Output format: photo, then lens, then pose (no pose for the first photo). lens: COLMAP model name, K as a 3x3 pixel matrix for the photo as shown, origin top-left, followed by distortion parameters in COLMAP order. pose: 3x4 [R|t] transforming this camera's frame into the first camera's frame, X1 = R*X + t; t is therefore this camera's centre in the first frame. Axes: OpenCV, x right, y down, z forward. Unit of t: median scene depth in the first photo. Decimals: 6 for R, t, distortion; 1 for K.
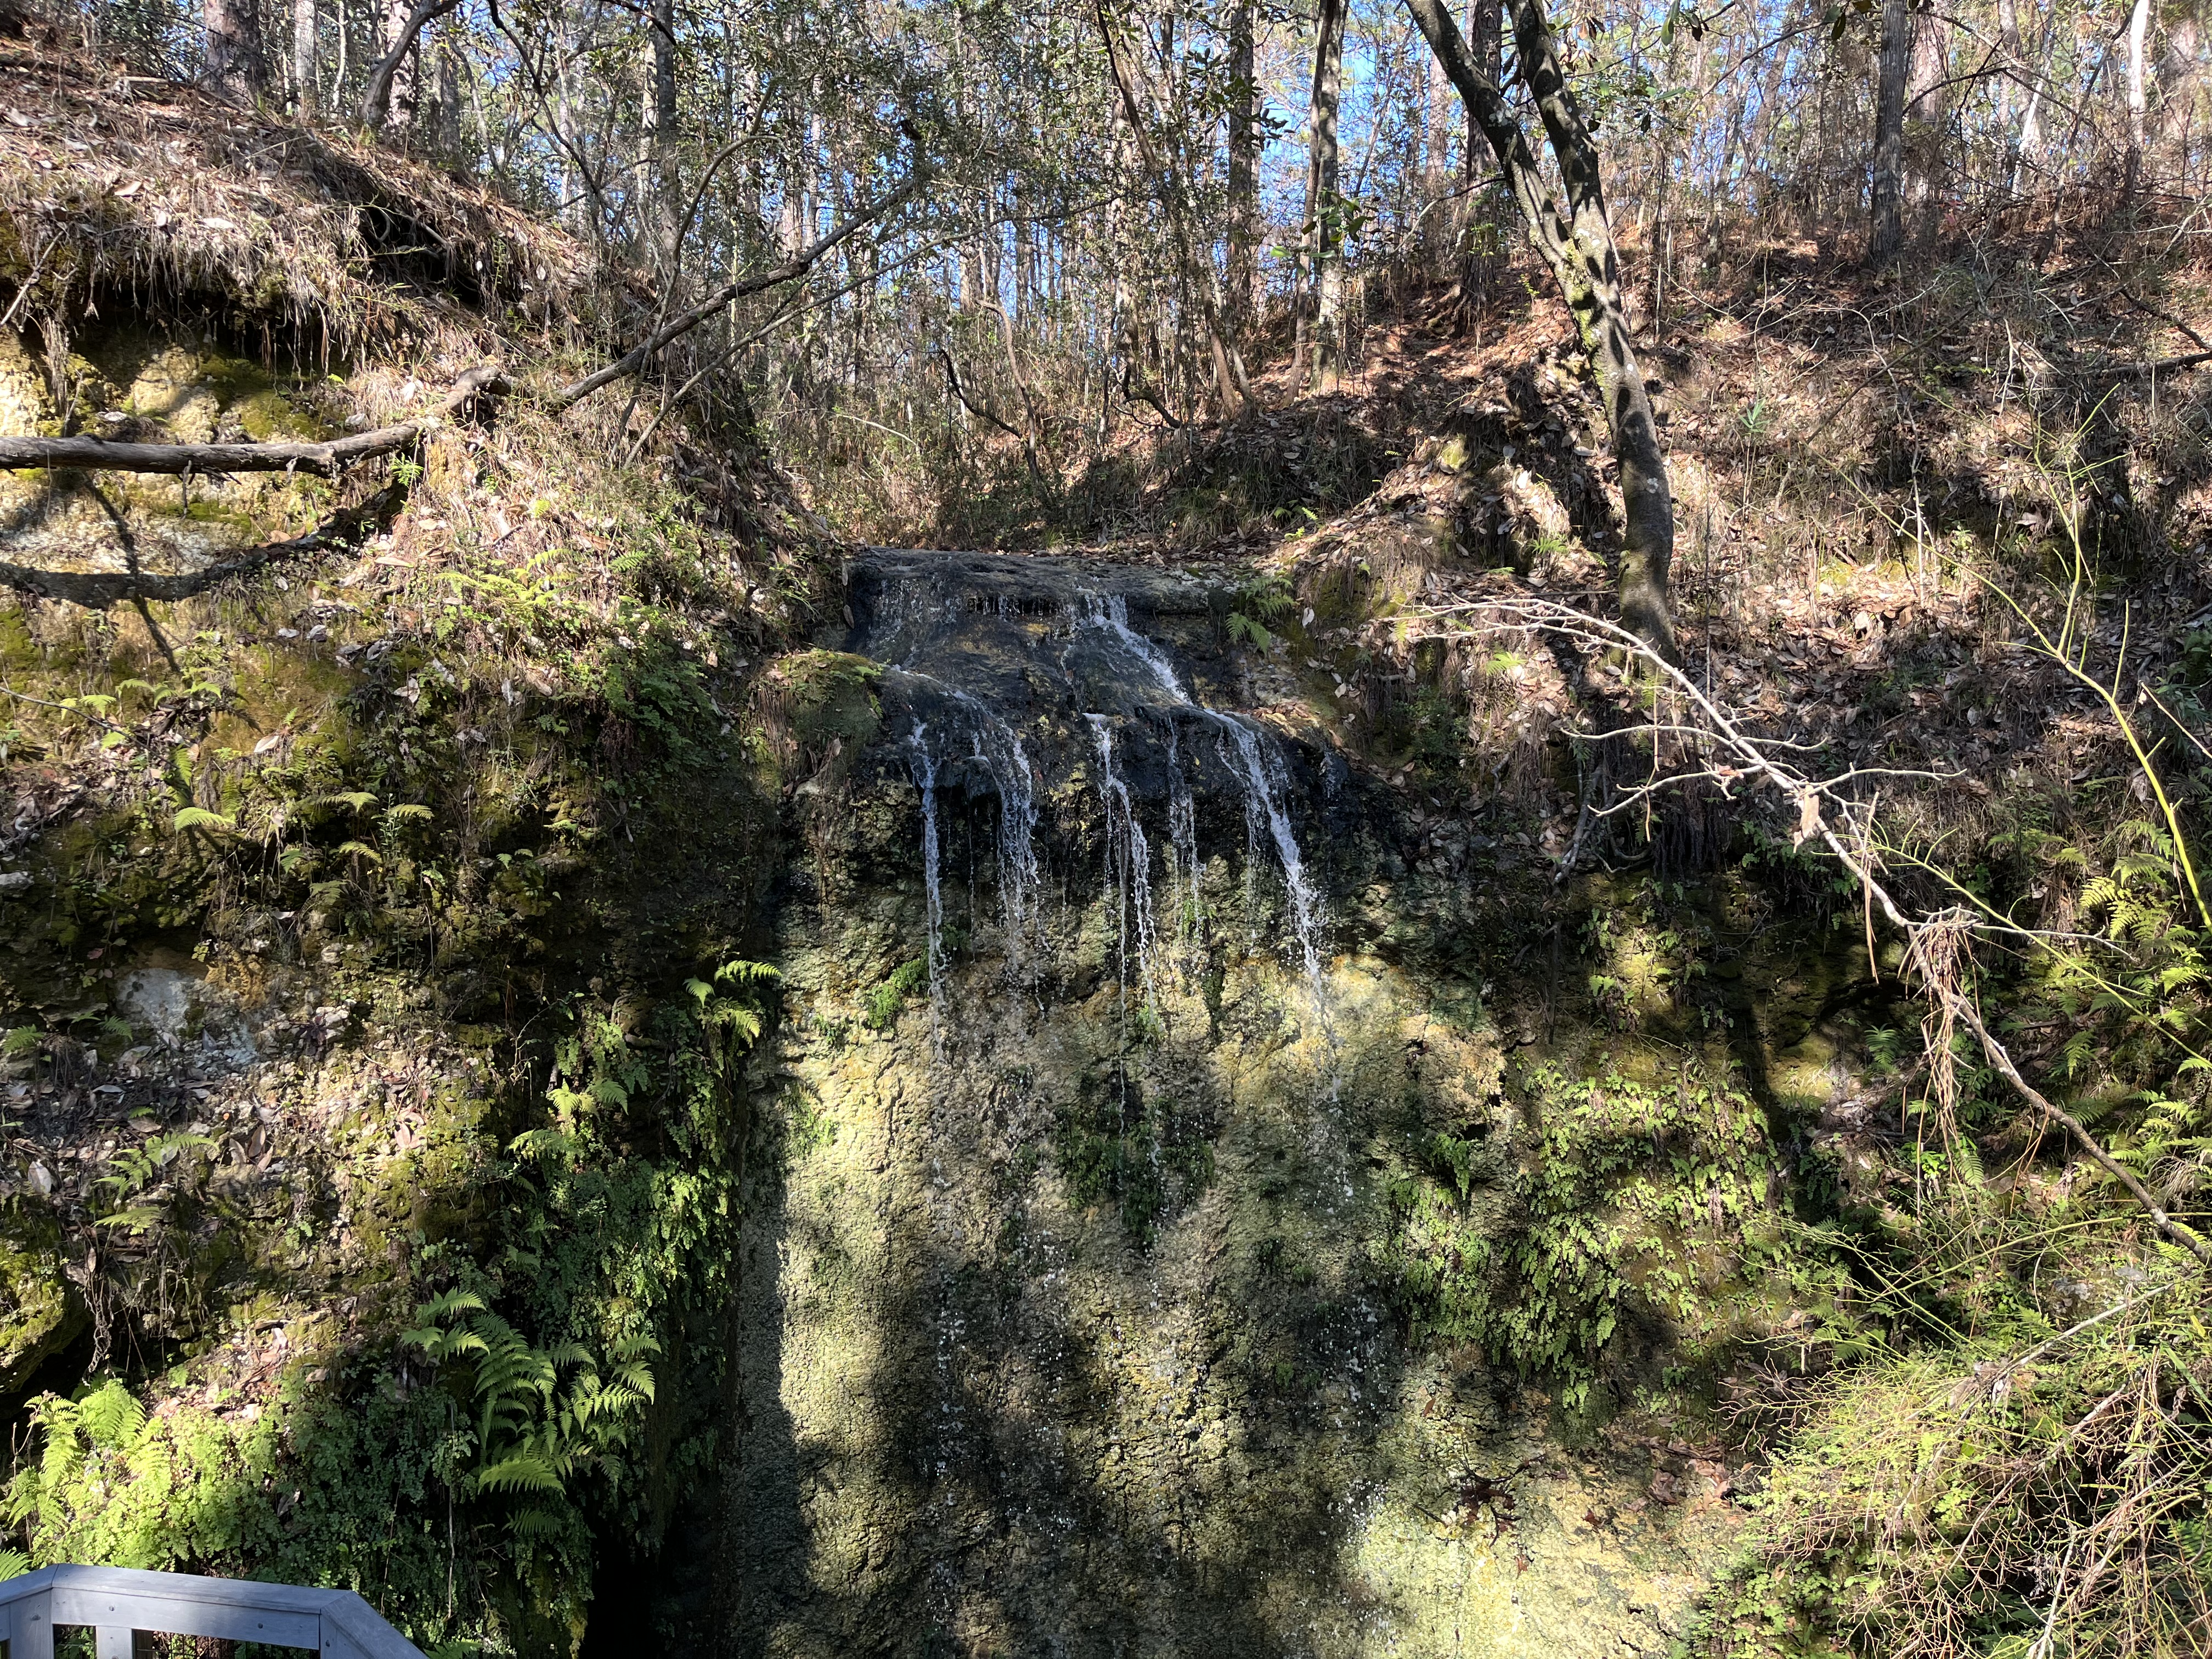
lens RADIAL K [[1671.2, 0, 1104.5], [0, 1671.2, 820.0], [0, 0, 1]] dist [0.053370, -0.014698]
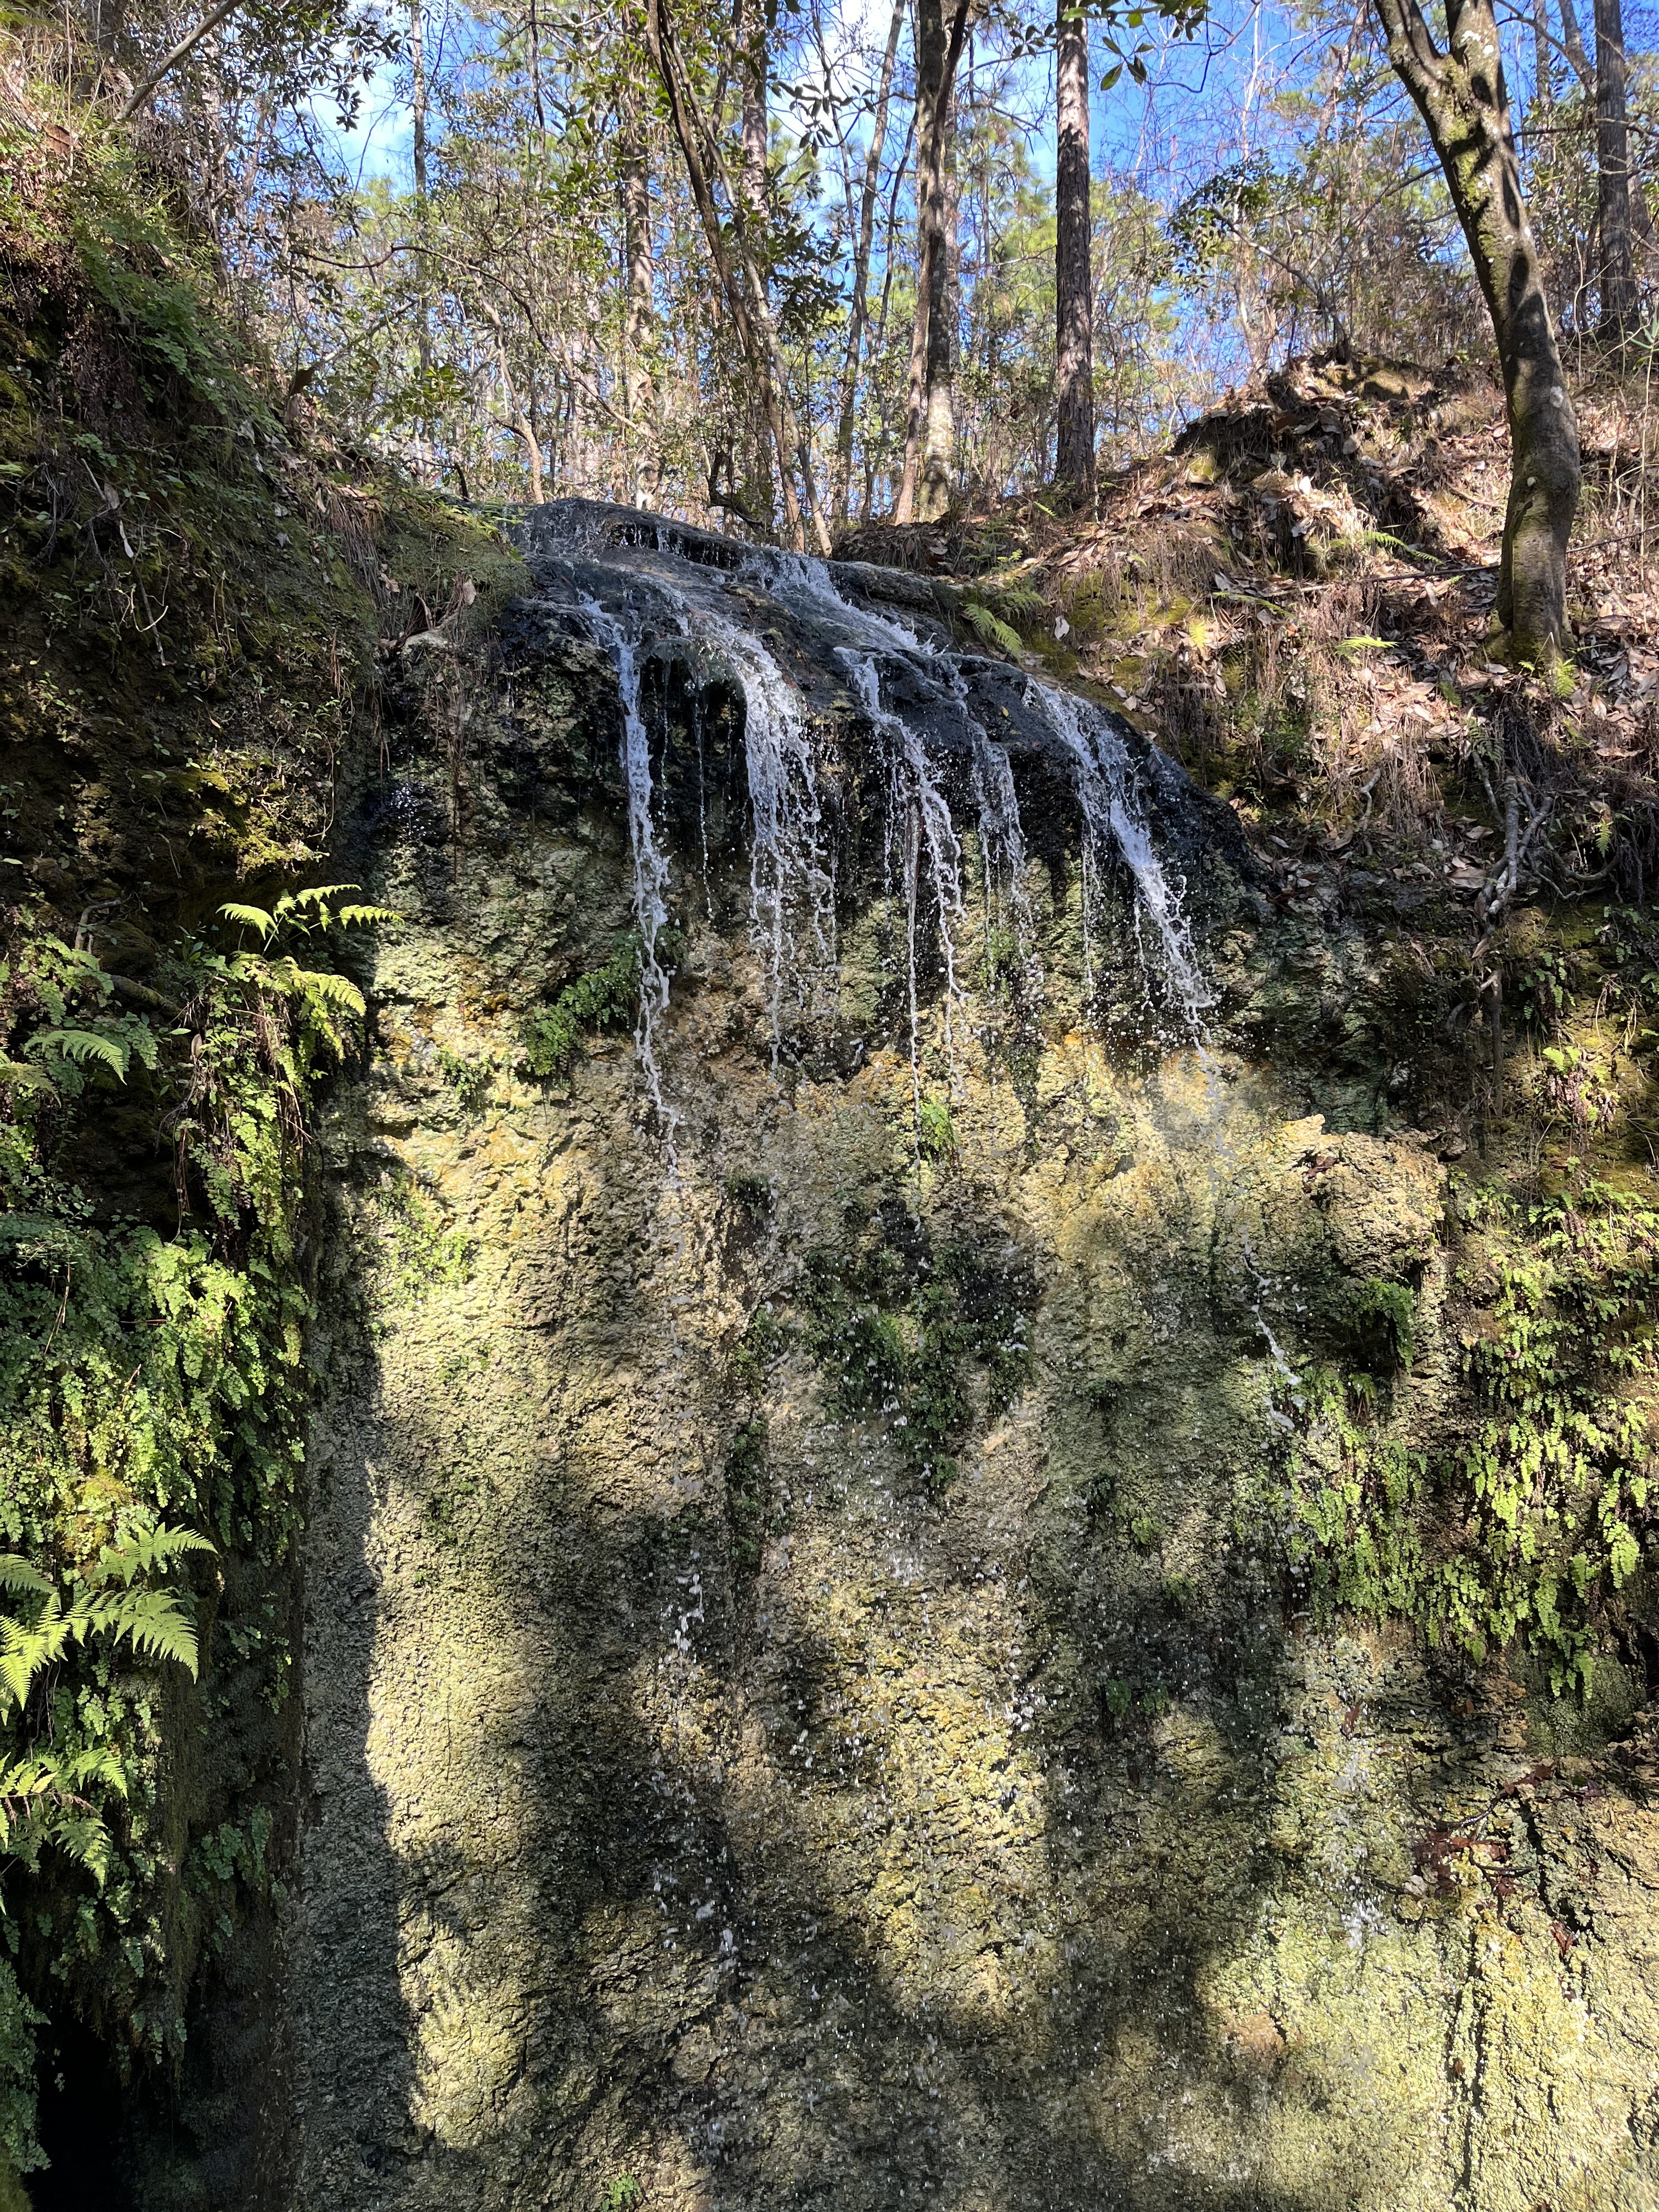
lens RADIAL K [[1671.2, 0, 842.5], [0, 1671.2, 1109.5], [0, 0, 1]] dist [0.053370, -0.014698]
pose [[0.976954, -0.011216, 0.213157, -0.150329], [0.037003, 0.992398, -0.117376, 0.196532], [-0.210220, 0.122558, 0.969942, 0.400534]]
